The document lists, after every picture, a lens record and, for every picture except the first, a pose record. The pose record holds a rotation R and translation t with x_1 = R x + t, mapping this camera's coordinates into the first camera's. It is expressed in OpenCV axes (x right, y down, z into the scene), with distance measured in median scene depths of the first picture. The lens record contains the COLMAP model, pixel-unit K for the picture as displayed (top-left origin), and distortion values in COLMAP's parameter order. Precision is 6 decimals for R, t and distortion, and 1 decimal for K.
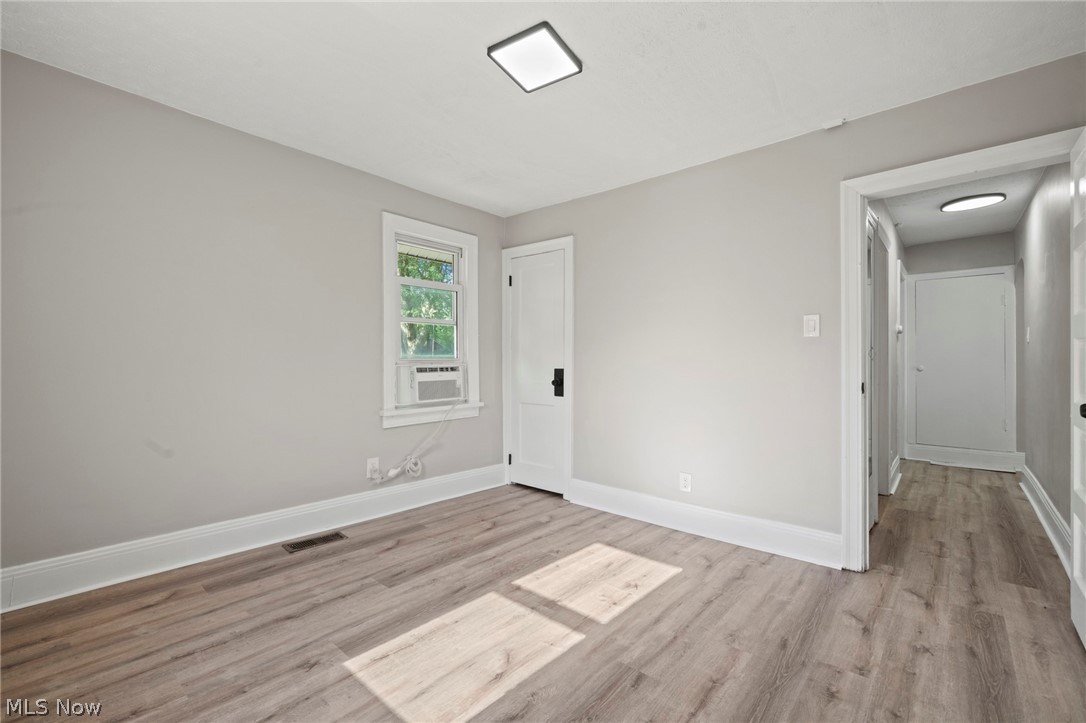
lens RADIAL K [[467.0, 0, 543.9], [0, 467.0, 363.8], [0, 0, 1]] dist [-0.002287, 0.000531]
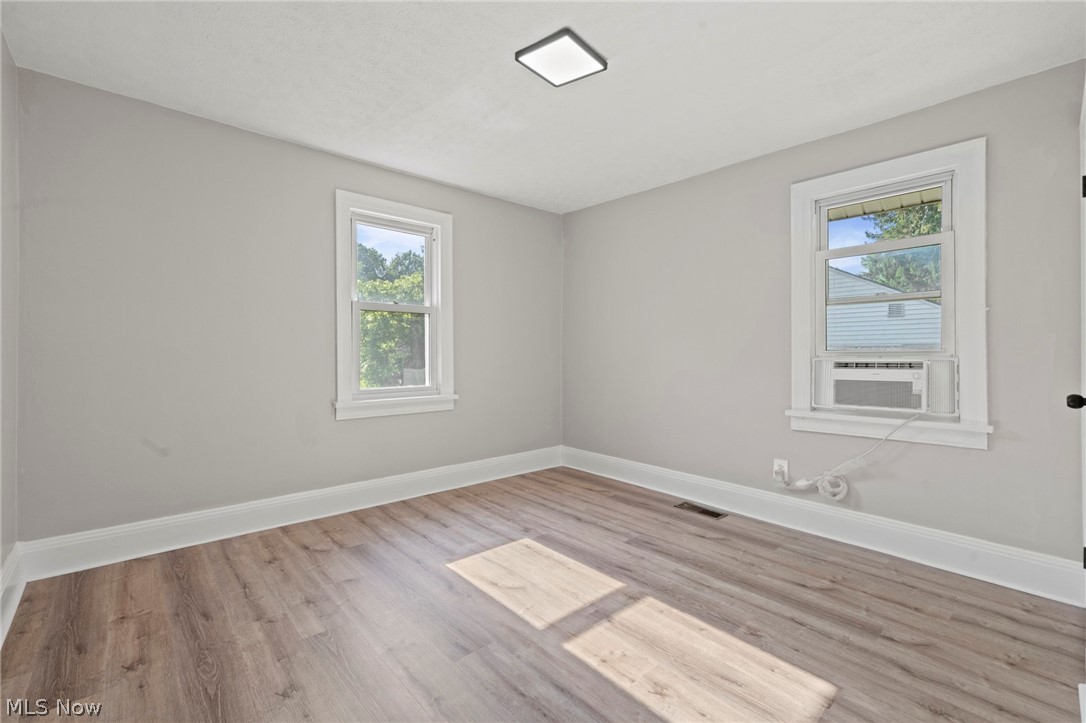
lens RADIAL K [[467.0, 0, 533.3], [0, 467.0, 362.9], [0, 0, 1]] dist [-0.002287, 0.000531]
pose [[-0.127959, 0.013771, -0.991684, 0.745705], [-0.012118, 0.999807, 0.015447, 0.005375], [0.991705, 0.013993, -0.127767, 0.780331]]
